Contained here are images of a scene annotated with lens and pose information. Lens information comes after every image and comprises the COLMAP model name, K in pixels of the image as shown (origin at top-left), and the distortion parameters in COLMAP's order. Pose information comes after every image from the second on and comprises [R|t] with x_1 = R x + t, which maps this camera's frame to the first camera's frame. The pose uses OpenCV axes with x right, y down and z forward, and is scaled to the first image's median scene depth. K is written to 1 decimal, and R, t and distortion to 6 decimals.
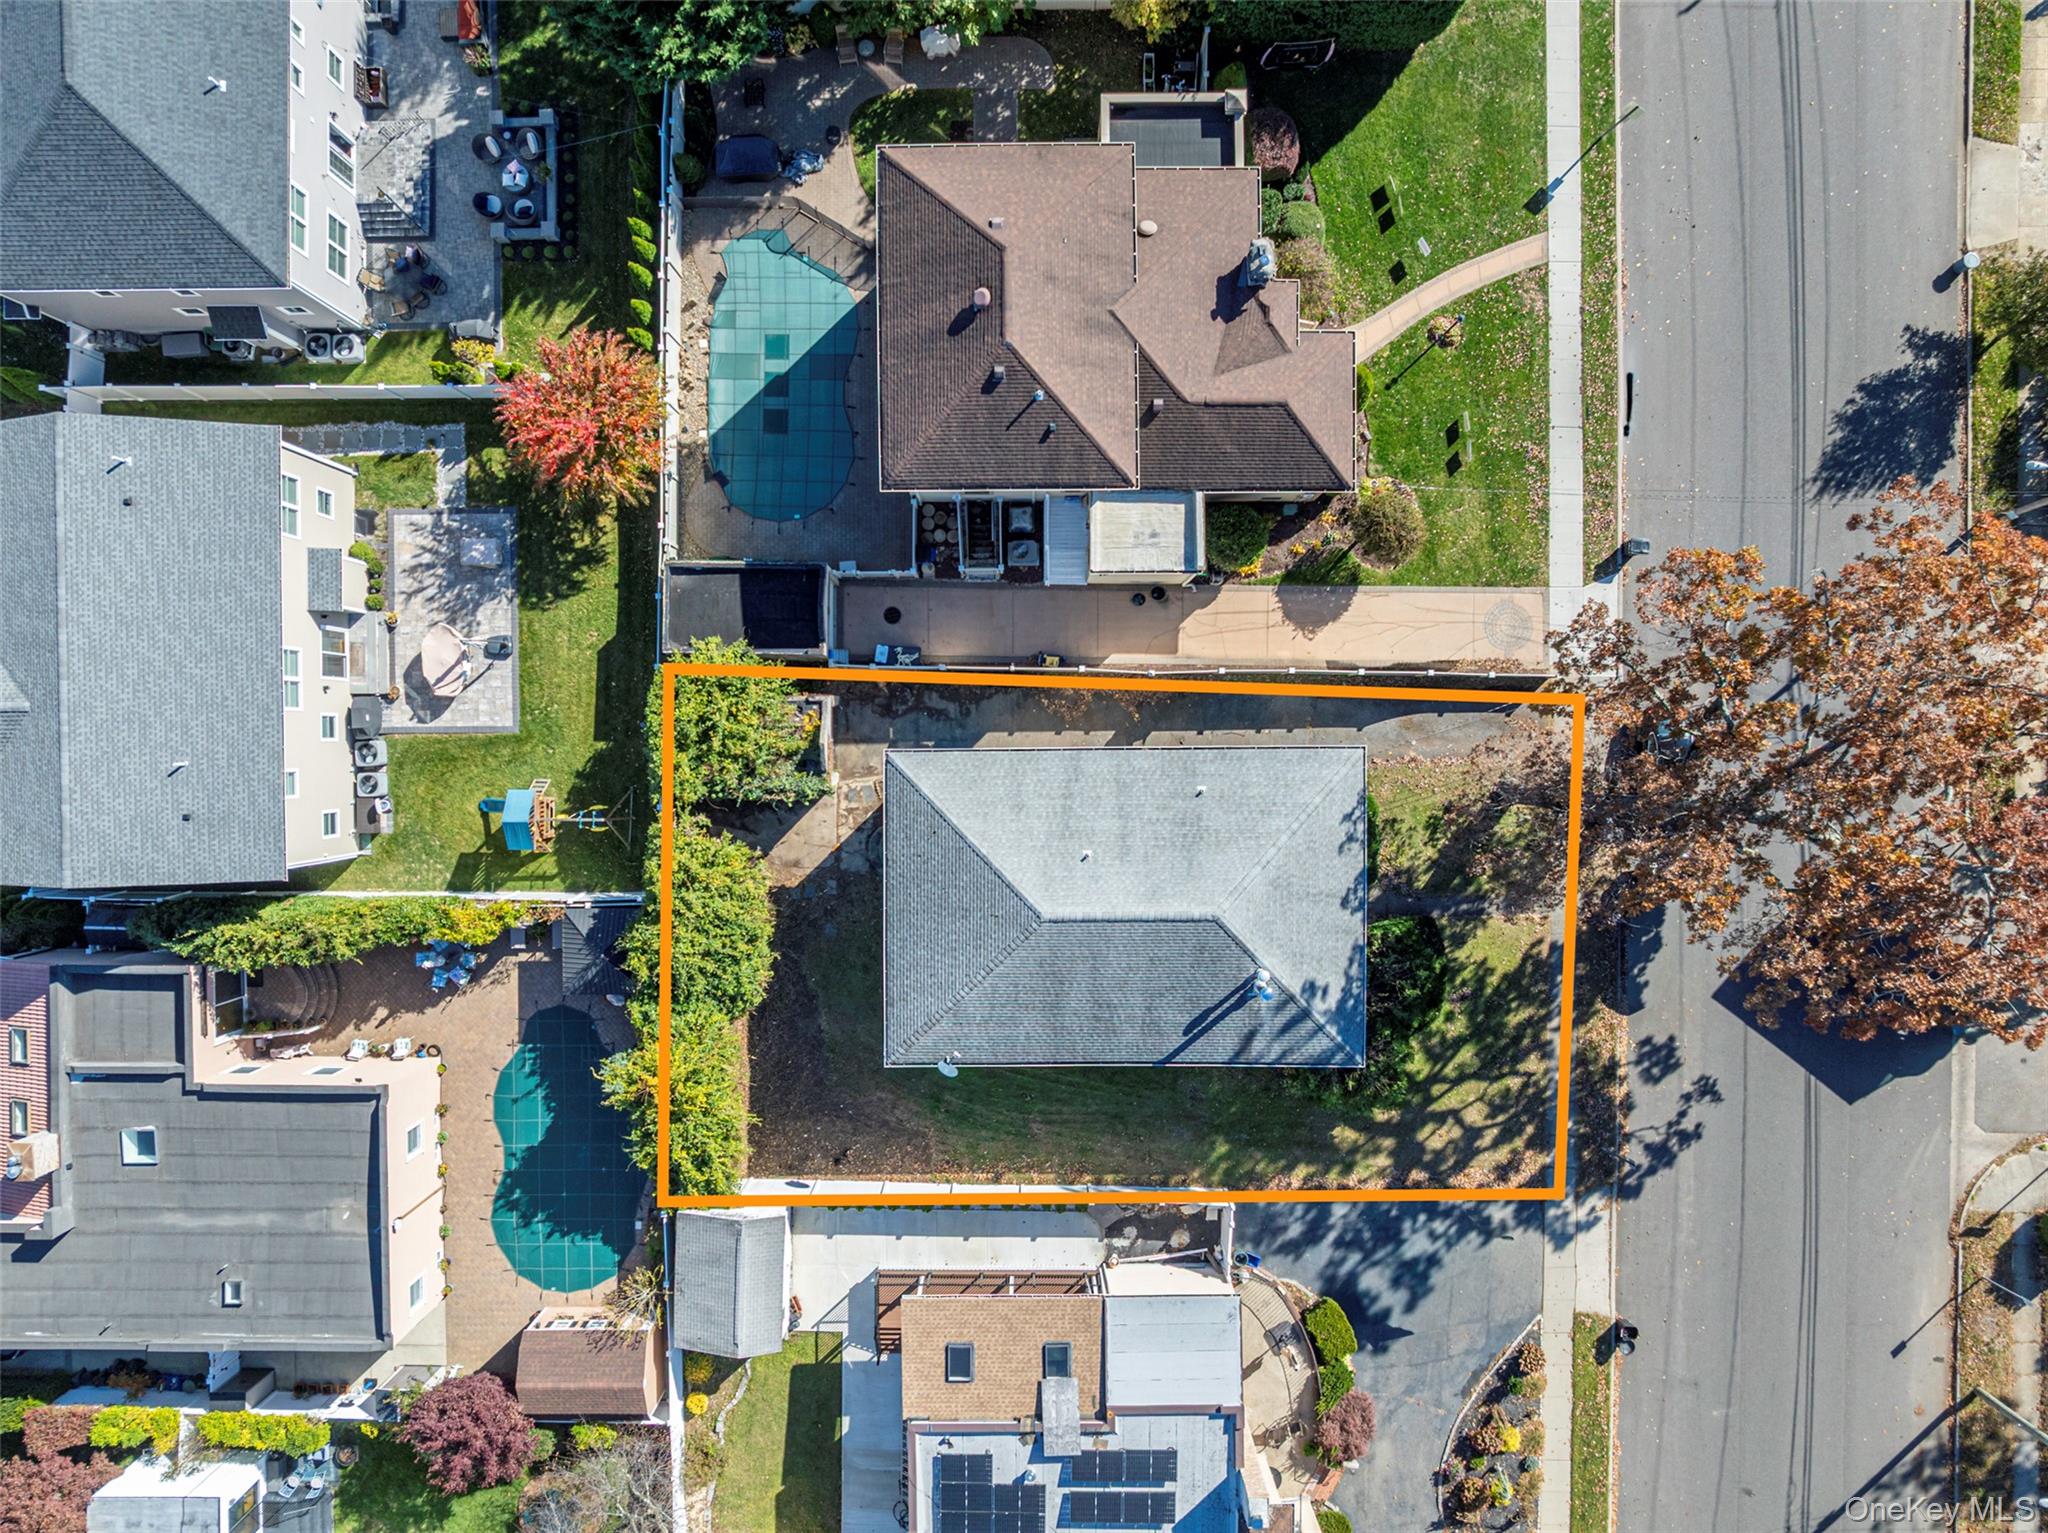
lens RADIAL K [[1431.9, 0, 1031.0], [0, 1431.9, 766.4], [0, 0, 1]] dist [-0.044828, -0.002563]
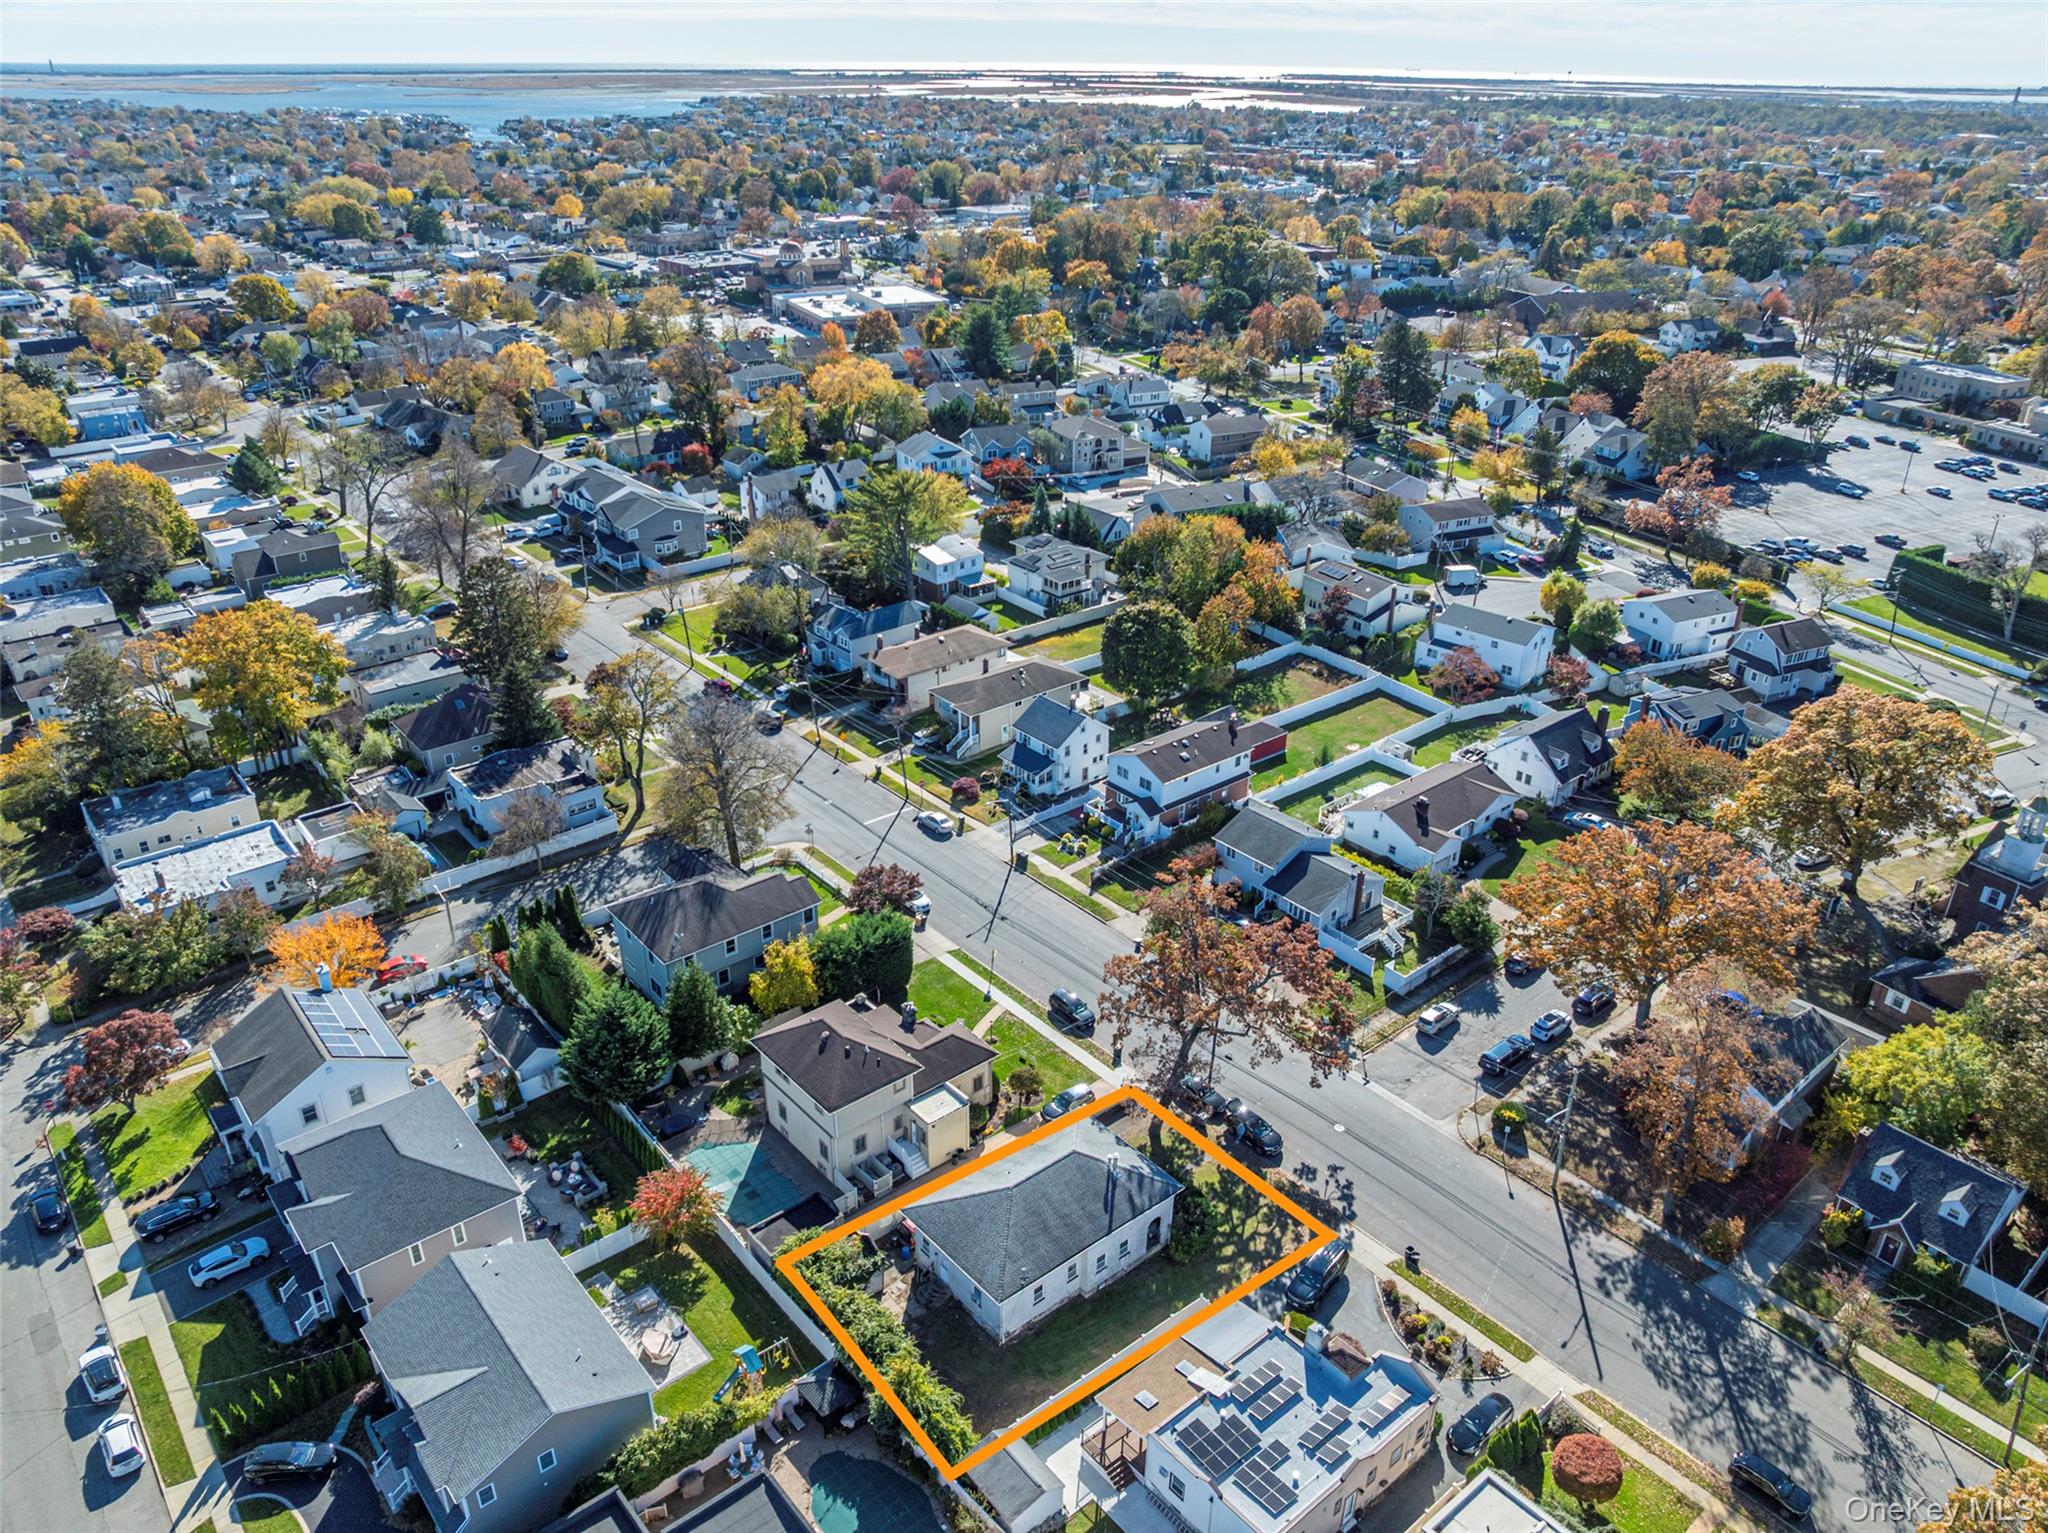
lens RADIAL K [[1431.9, 0, 1015.5], [0, 1431.9, 766.5], [0, 0, 1]] dist [-0.044828, -0.002563]
pose [[0.770802, -0.278460, 0.572995, -0.852354], [0.637039, 0.327450, -0.697823, 1.153547], [0.006688, 0.902904, 0.429789, -0.365731]]
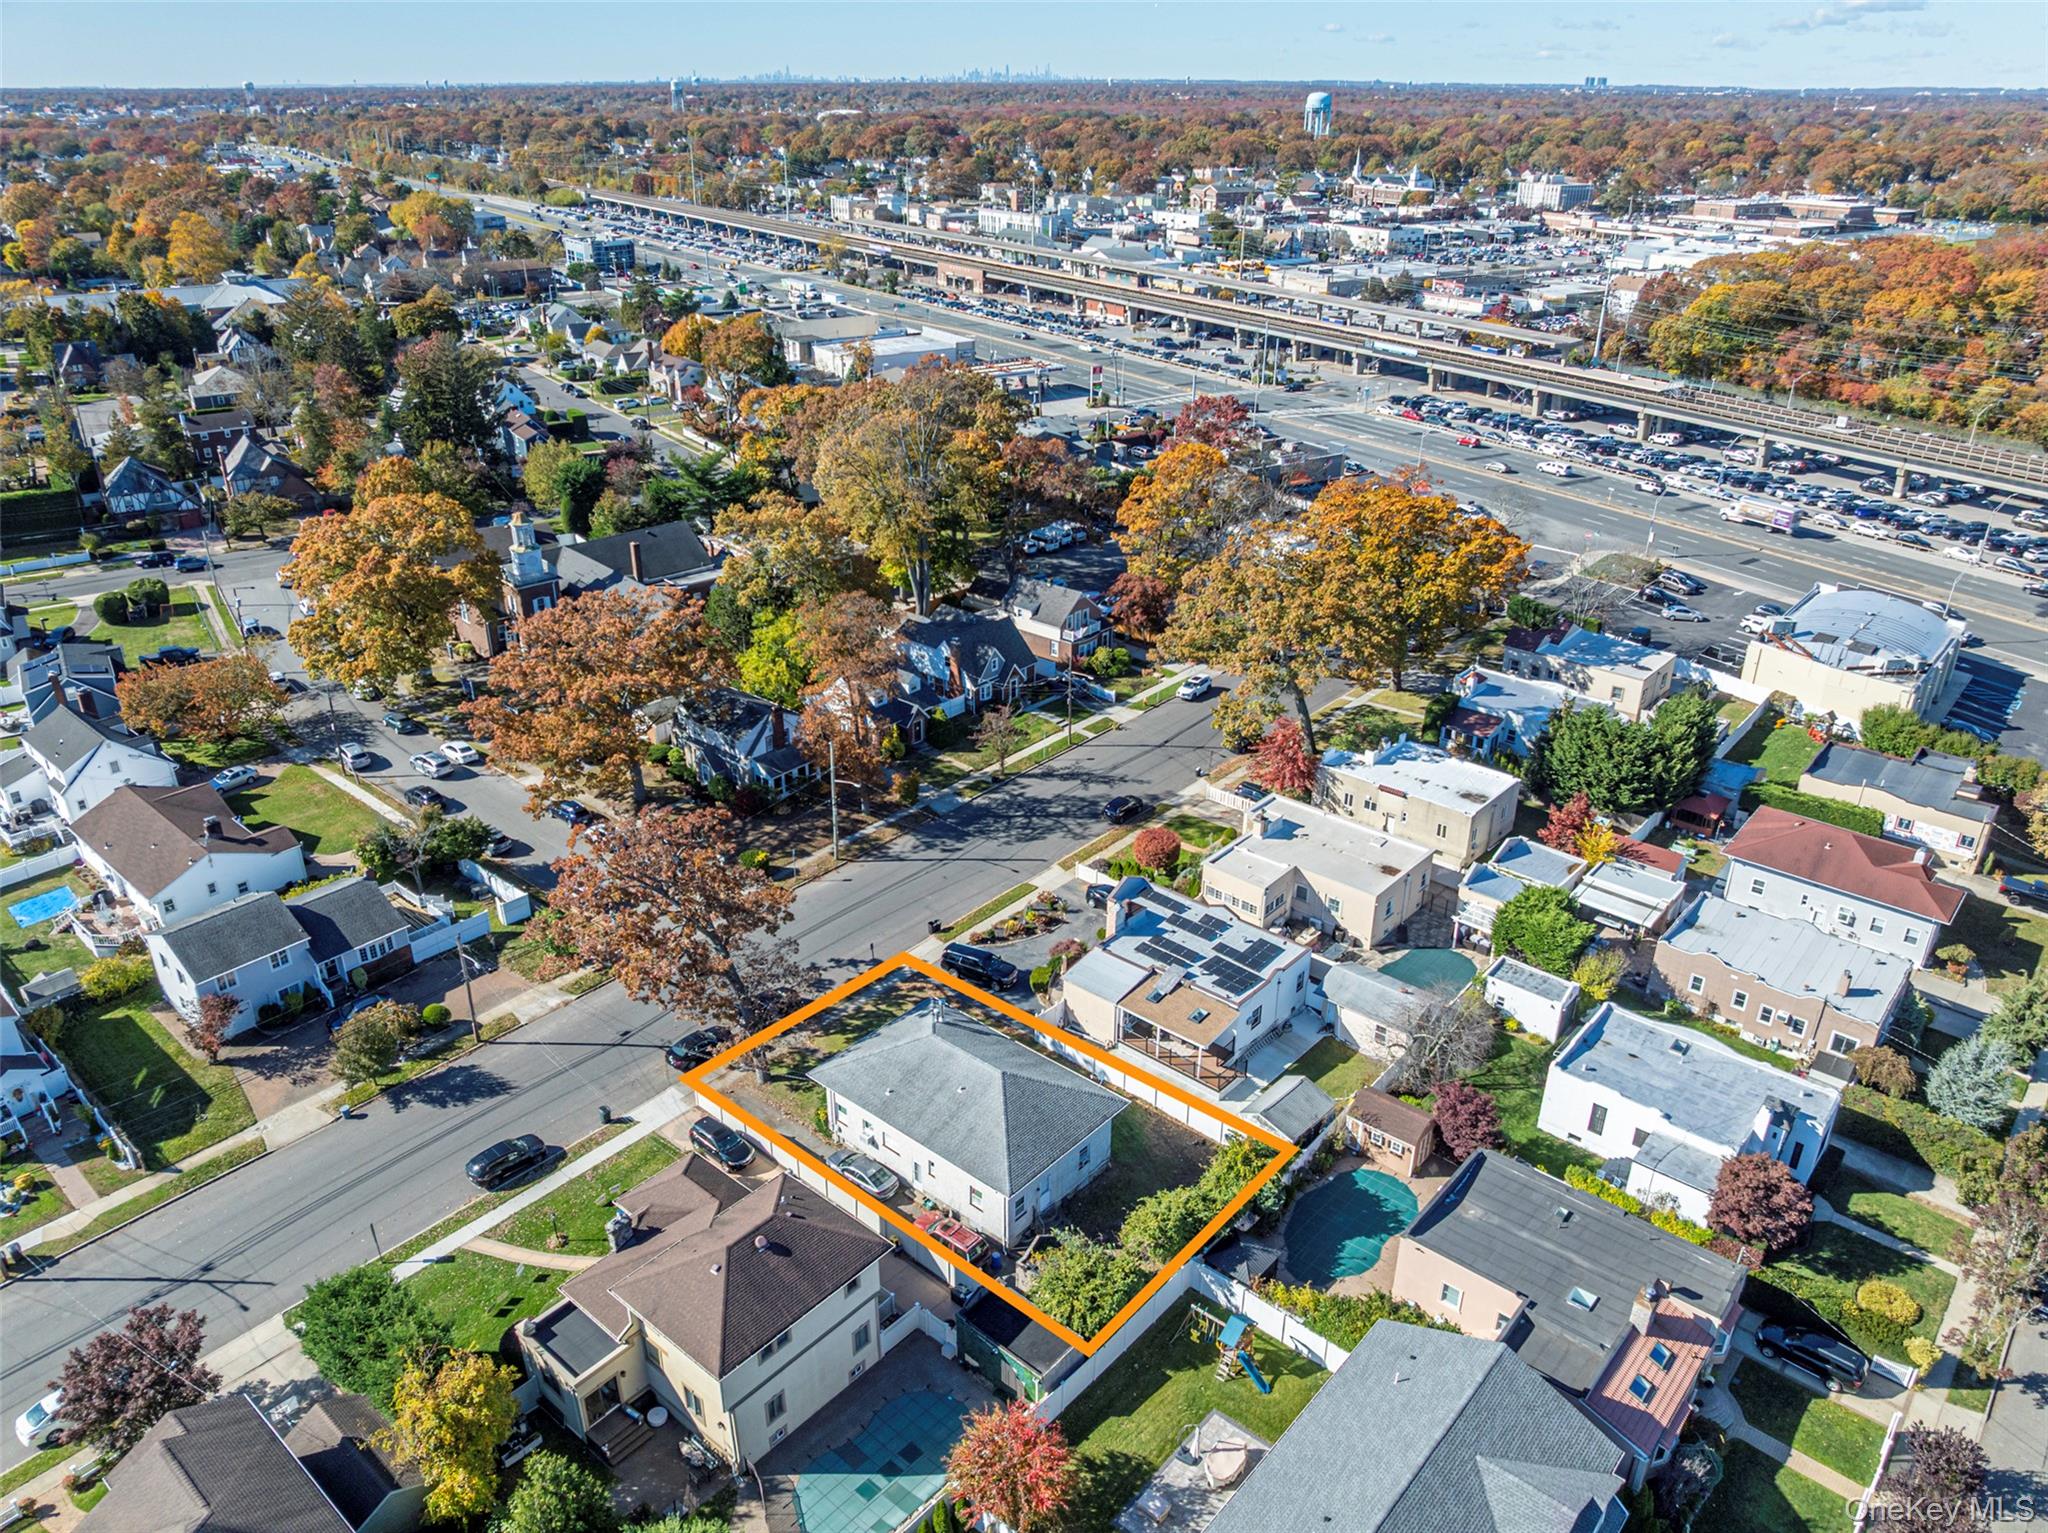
lens RADIAL K [[1431.9, 0, 1025.9], [0, 1431.9, 762.8], [0, 0, 1]] dist [-0.044828, -0.002563]
pose [[-0.754262, -0.284766, 0.591606, -0.833239], [0.656505, -0.340131, 0.673285, -0.819569], [0.009495, 0.896225, 0.443498, -0.127931]]
